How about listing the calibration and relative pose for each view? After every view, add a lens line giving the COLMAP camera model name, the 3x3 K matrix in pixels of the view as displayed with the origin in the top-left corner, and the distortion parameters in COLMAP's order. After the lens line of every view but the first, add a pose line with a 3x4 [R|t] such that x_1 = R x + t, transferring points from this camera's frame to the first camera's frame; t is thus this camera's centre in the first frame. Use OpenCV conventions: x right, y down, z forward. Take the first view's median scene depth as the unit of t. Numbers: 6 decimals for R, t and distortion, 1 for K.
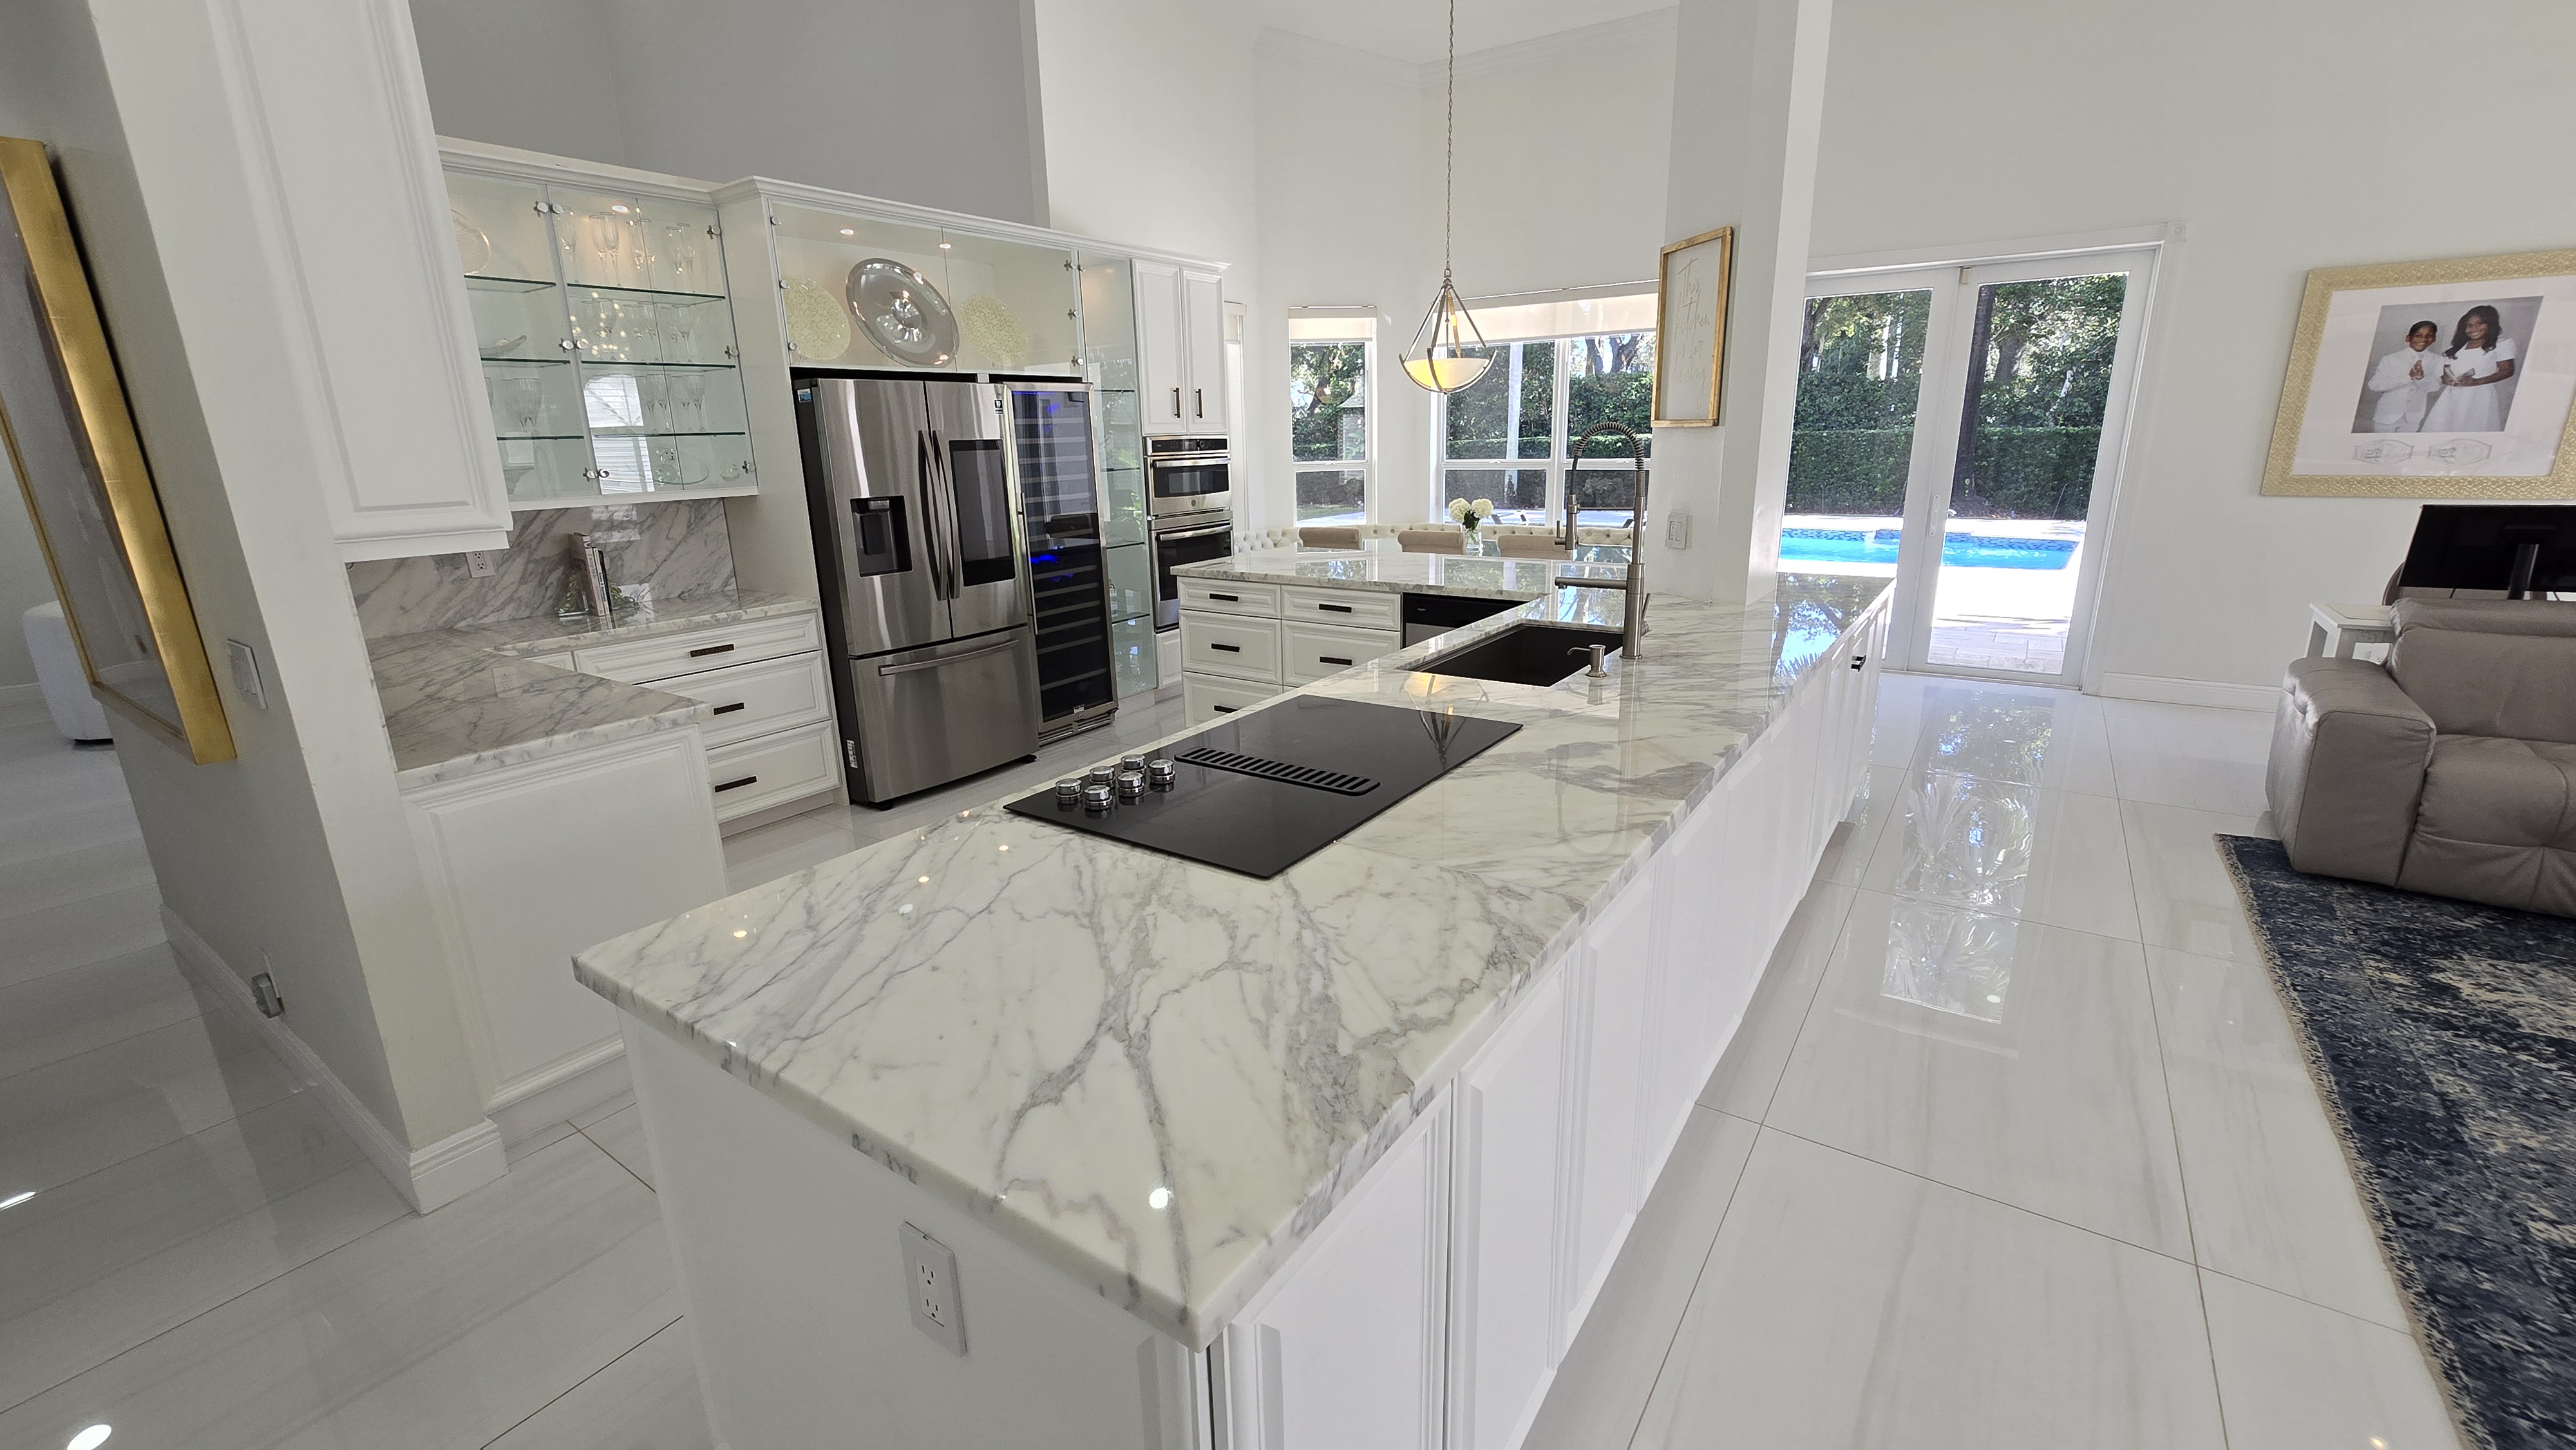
lens RADIAL K [[1033.5, 0, 1288.0], [0, 1033.5, 725.0], [0, 0, 1]] dist [-0.009324, -0.000061]
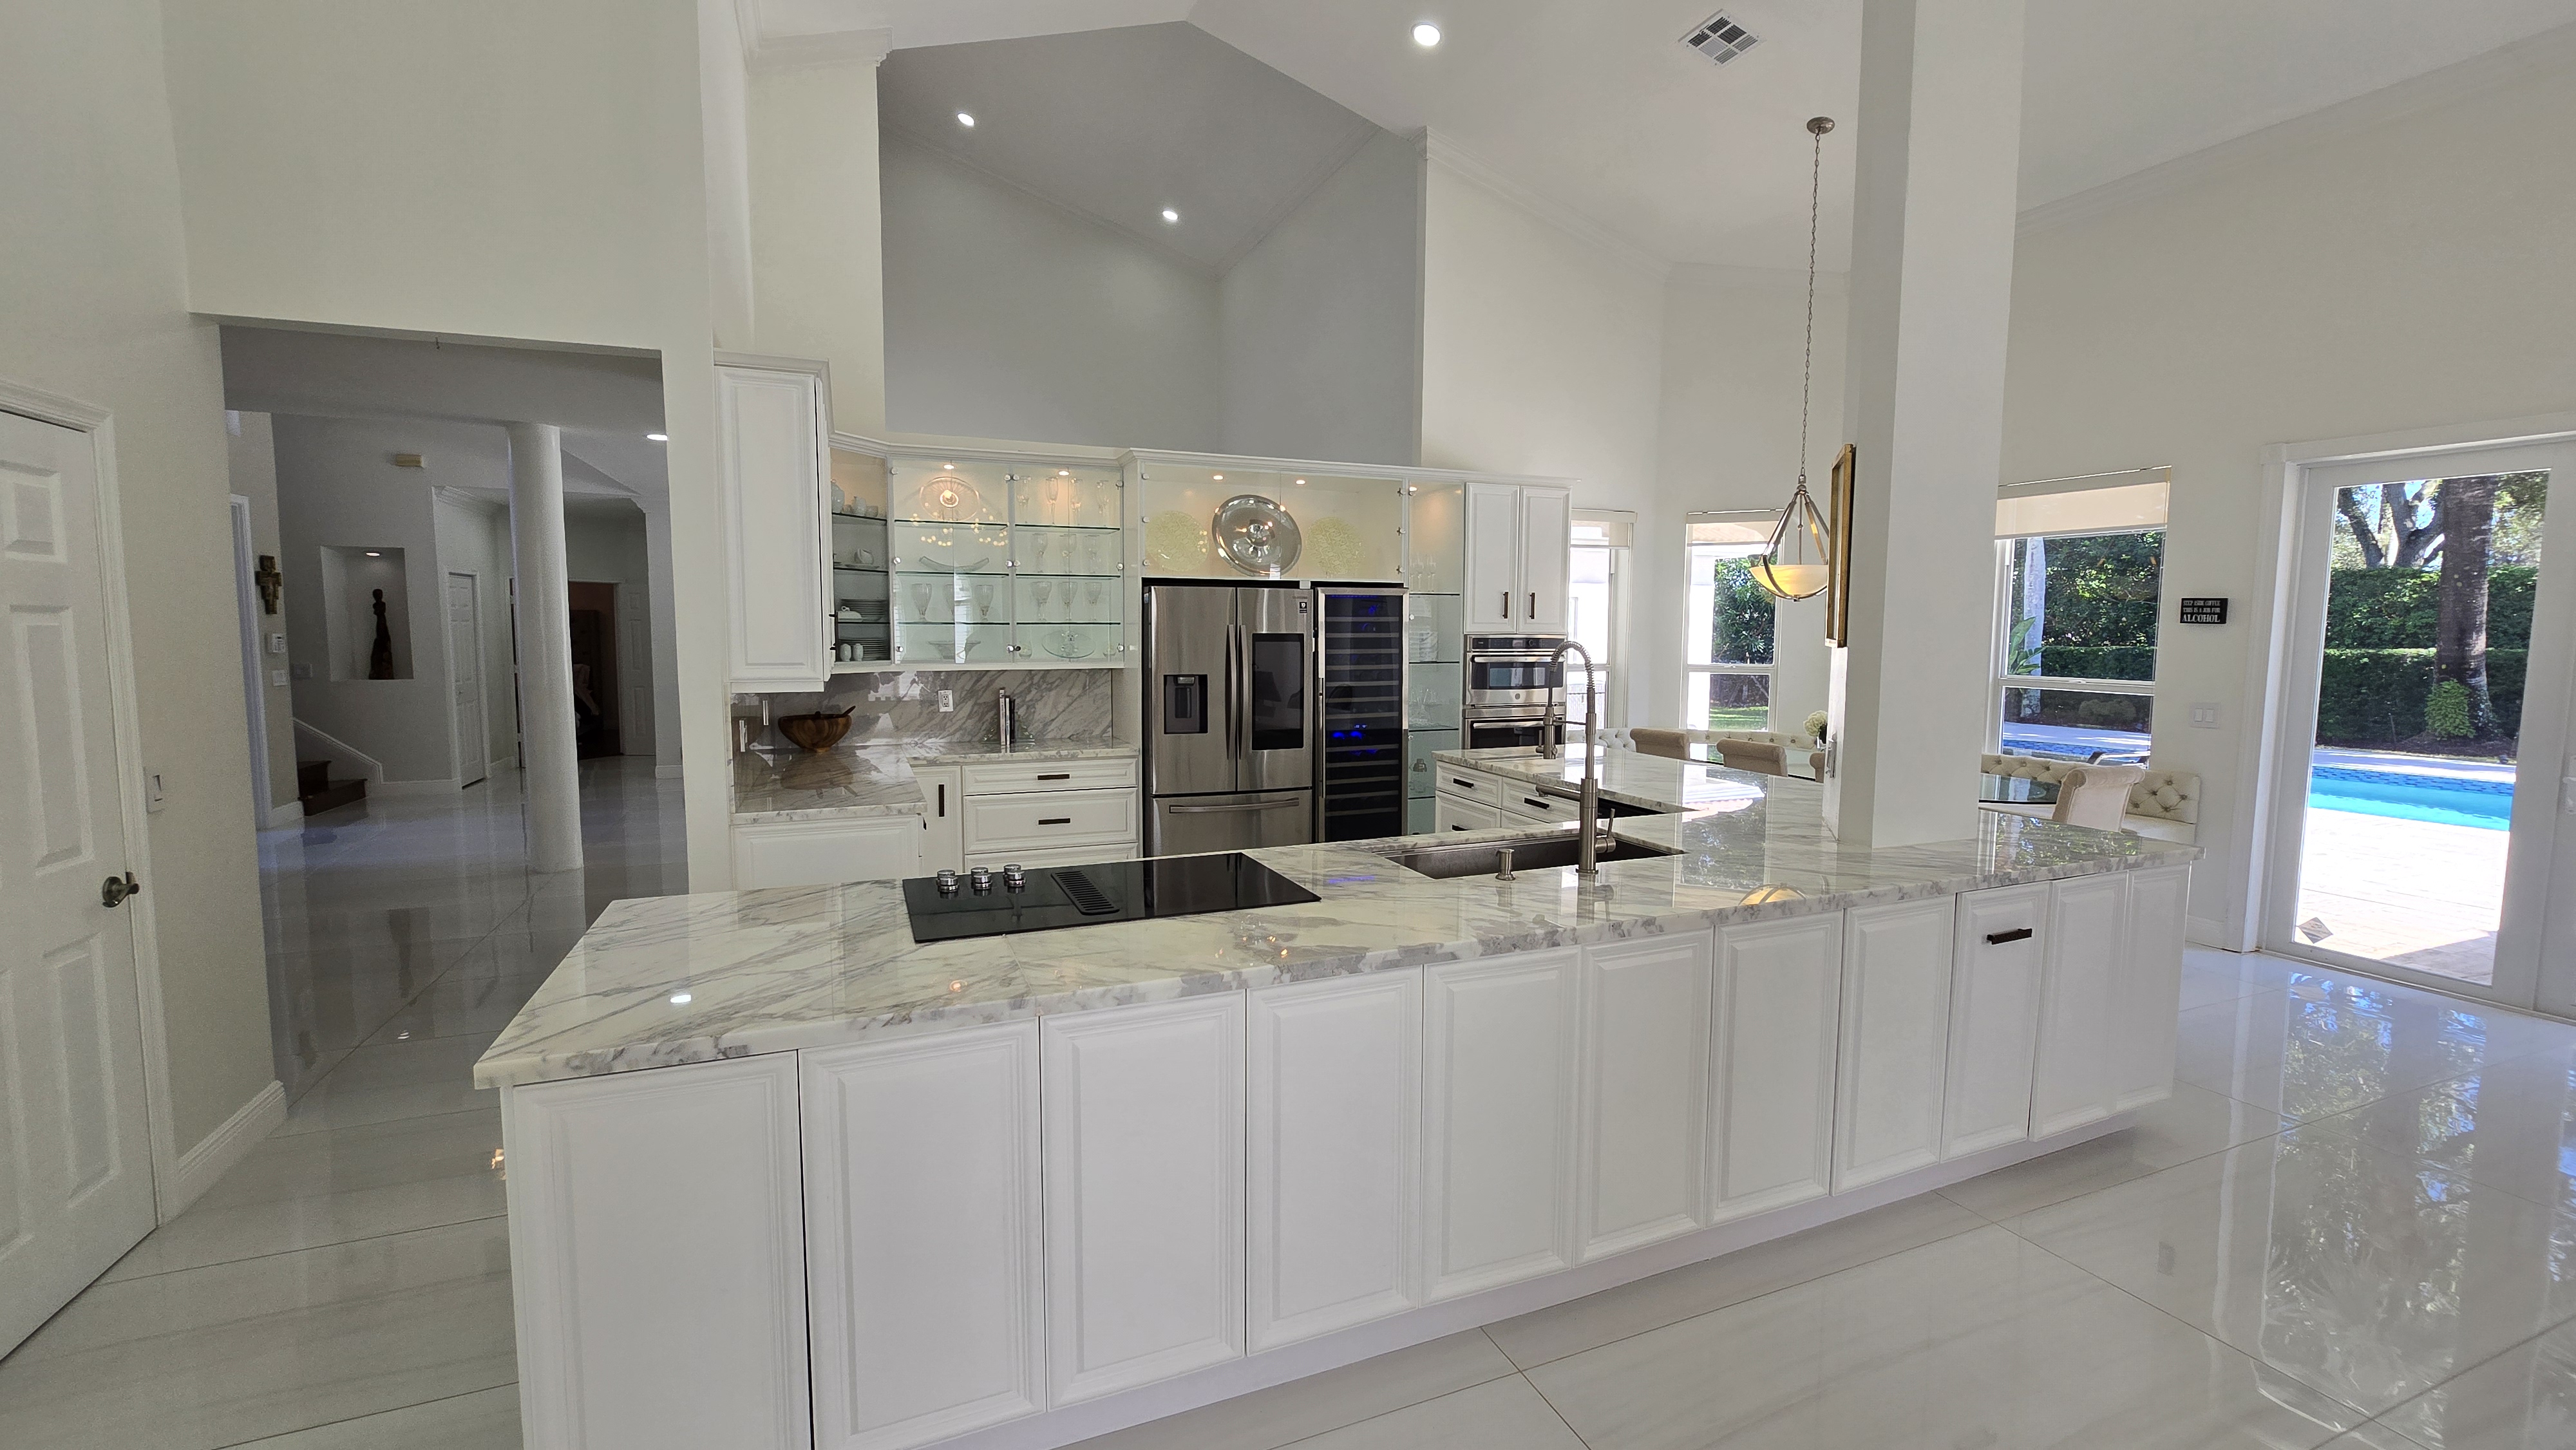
lens RADIAL K [[1033.5, 0, 1288.0], [0, 1033.5, 725.0], [0, 0, 1]] dist [-0.009324, -0.000061]
pose [[0.846157, 0.078111, -0.527178, 0.391823], [-0.168820, 0.977544, -0.126127, -0.018568], [0.505487, 0.195721, 0.840343, -0.005569]]
